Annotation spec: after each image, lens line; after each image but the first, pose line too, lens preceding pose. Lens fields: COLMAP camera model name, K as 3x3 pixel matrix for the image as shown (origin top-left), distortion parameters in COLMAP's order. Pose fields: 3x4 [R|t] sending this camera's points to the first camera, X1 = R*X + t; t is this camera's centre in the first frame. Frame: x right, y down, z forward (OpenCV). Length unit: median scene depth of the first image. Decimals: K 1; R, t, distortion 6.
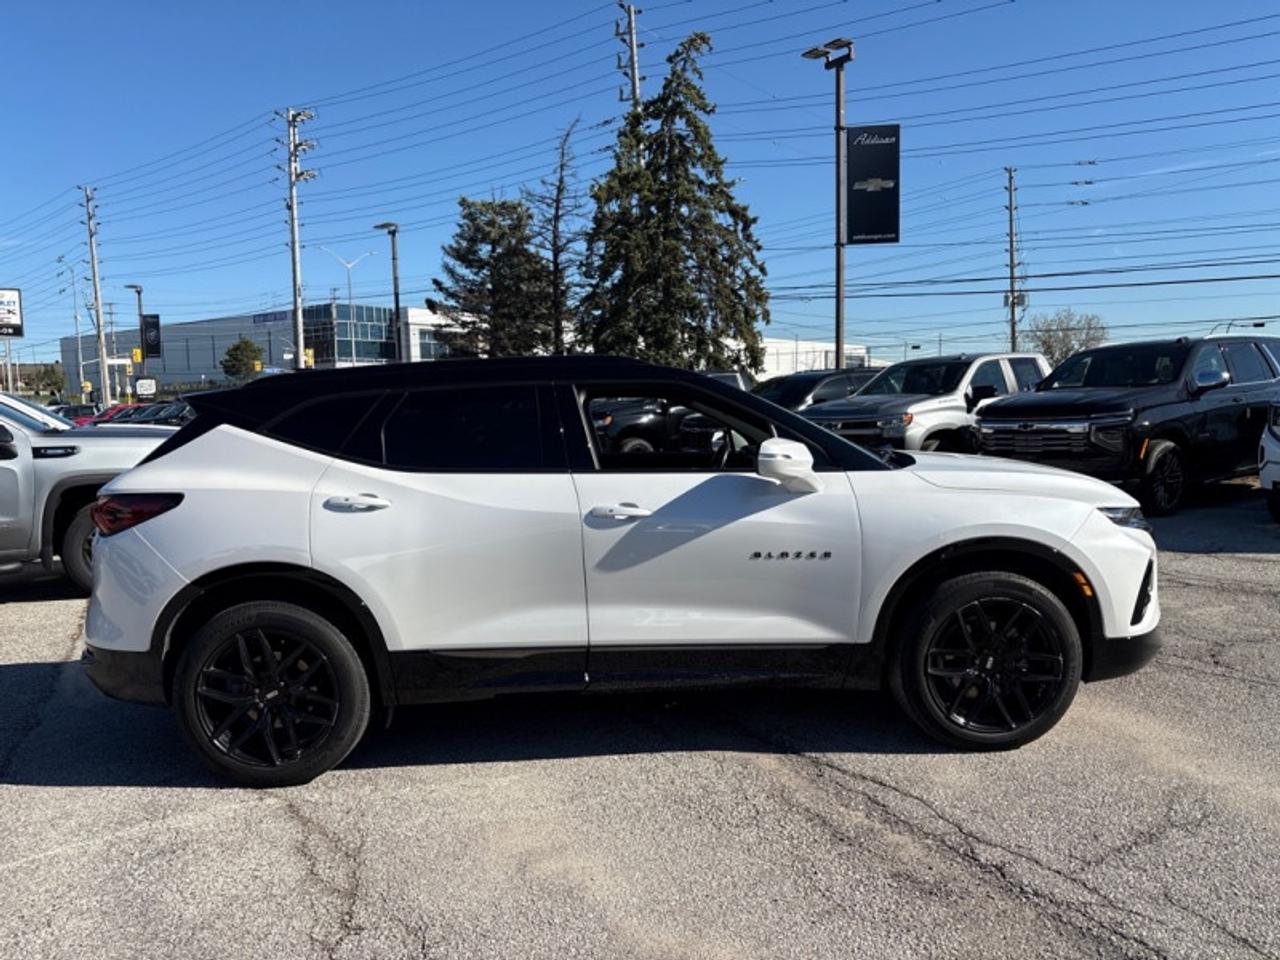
lens RADIAL K [[977.9, 0, 647.8], [0, 977.9, 486.7], [0, 0, 1]] dist [0.039427, -0.037028]
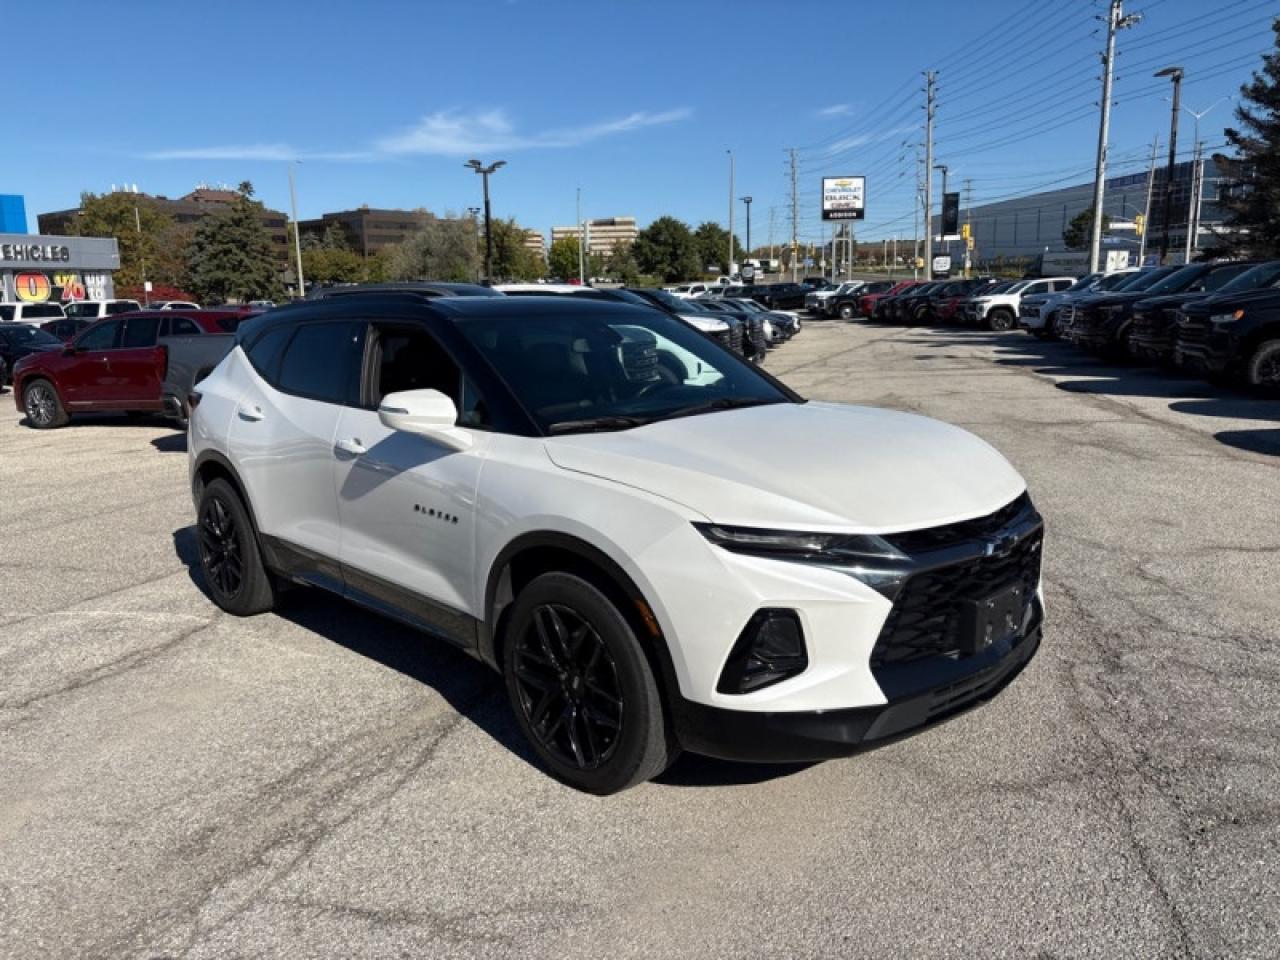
lens RADIAL K [[977.9, 0, 640.1], [0, 977.9, 484.1], [0, 0, 1]] dist [0.039427, -0.037028]
pose [[0.670407, 0.151132, -0.726439, 0.153776], [-0.058331, 0.986742, 0.151455, -0.018264], [0.739698, -0.059163, 0.670334, 0.080001]]
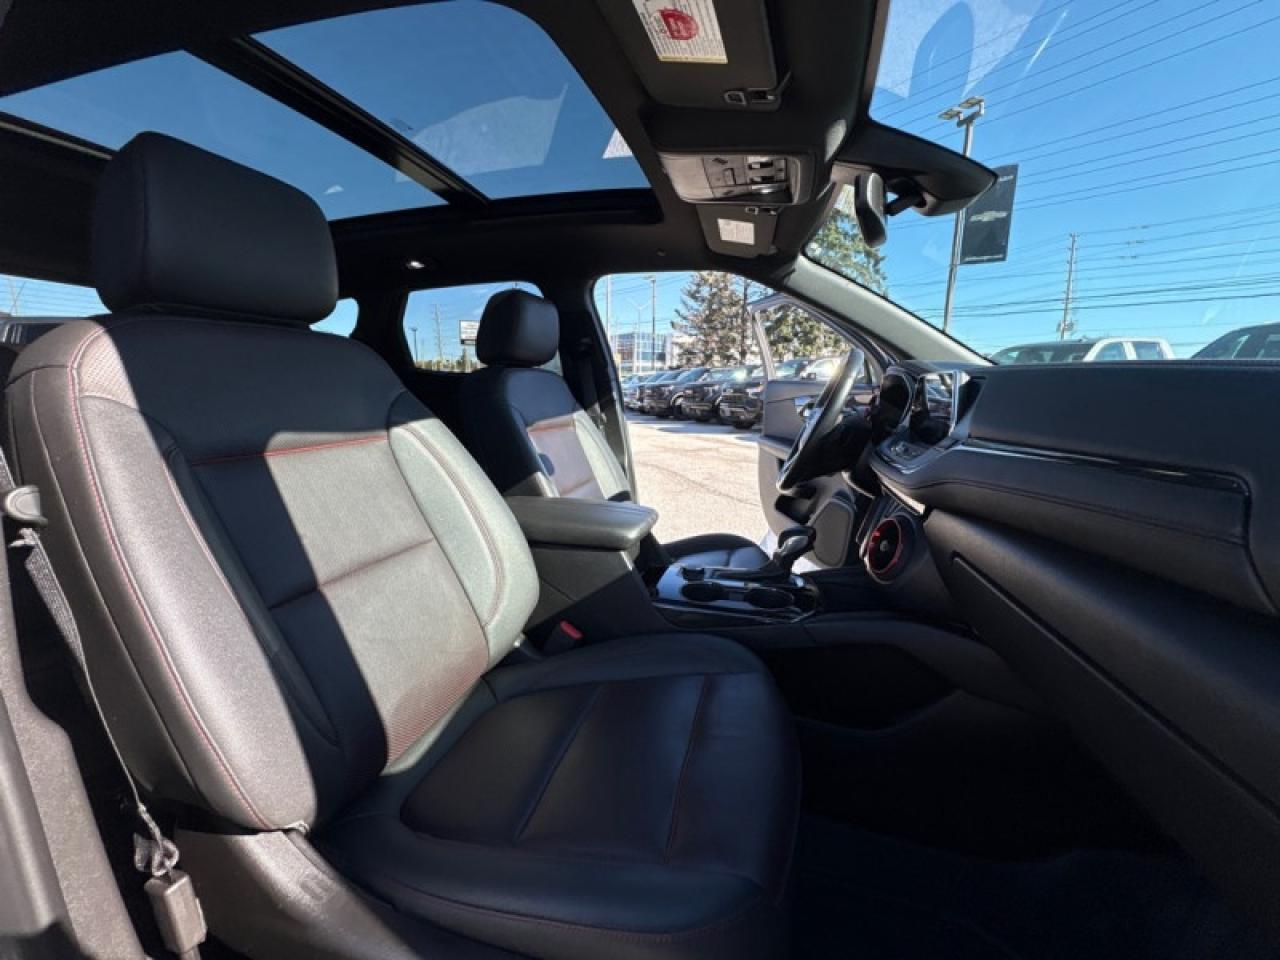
lens RADIAL K [[508.7, 0, 642.8], [0, 508.7, 477.3], [0, 0, 1]] dist [-0.001741, 0.000236]
pose [[0.954196, 0.085767, -0.286626, 0.012965], [-0.060238, 0.993485, 0.096743, -0.001424], [0.293056, -0.075046, 0.953146, 0.160227]]
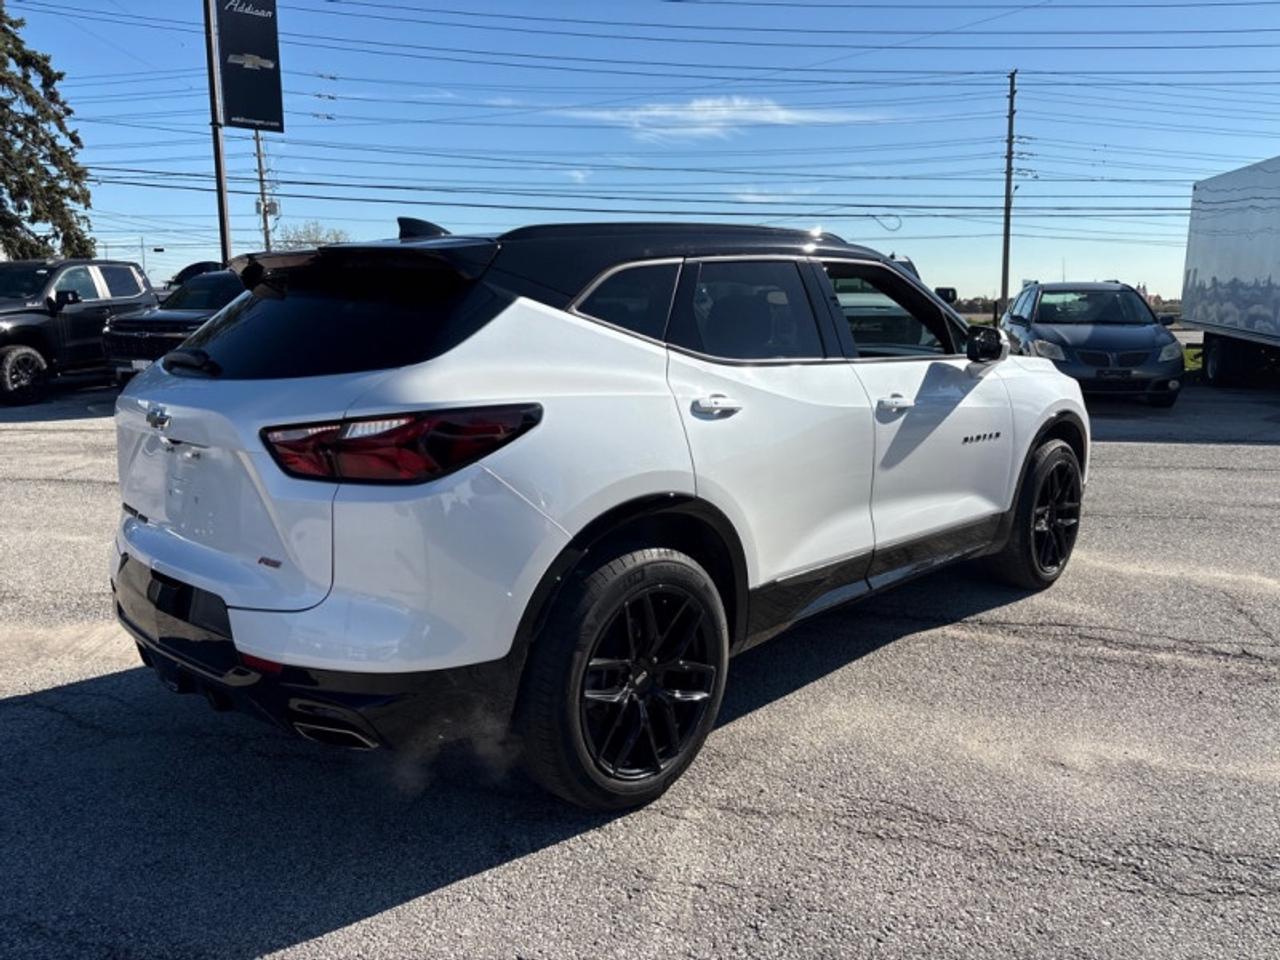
lens RADIAL K [[977.9, 0, 628.4], [0, 977.9, 477.8], [0, 0, 1]] dist [0.039427, -0.037028]
pose [[0.725455, -0.094253, 0.681785, -0.135626], [0.041057, 0.994741, 0.093830, -0.000317], [-0.687044, -0.040078, 0.725510, 0.077442]]
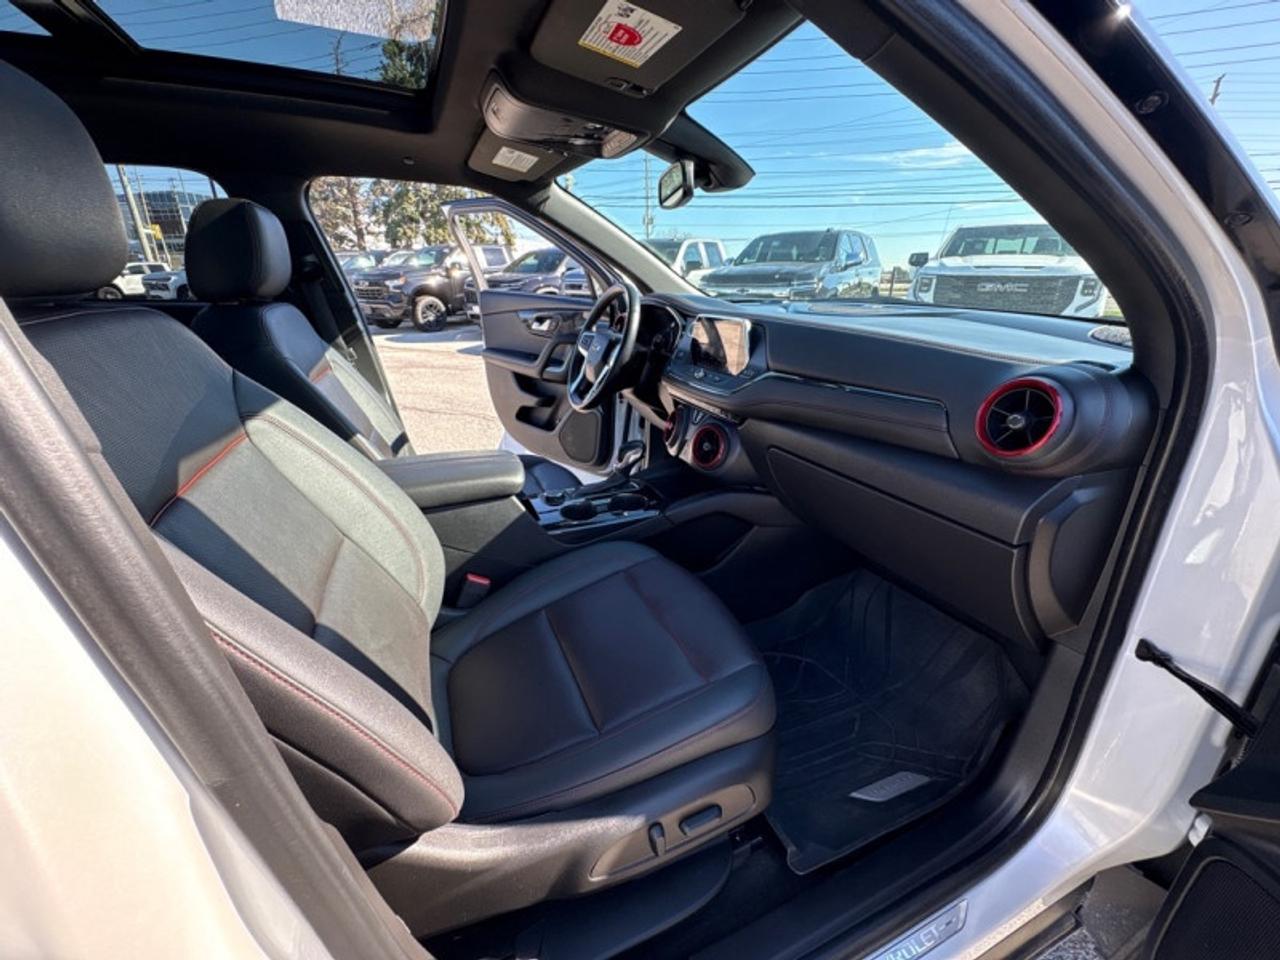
lens RADIAL K [[507.3, 0, 640.9], [0, 507.3, 478.2], [0, 0, 1]] dist [0.000858, 0.000121]
pose [[0.932986, -0.103198, 0.344800, -0.002962], [0.002036, 0.959510, 0.281669, -0.005056], [-0.359906, -0.262091, 0.895419, 0.155417]]
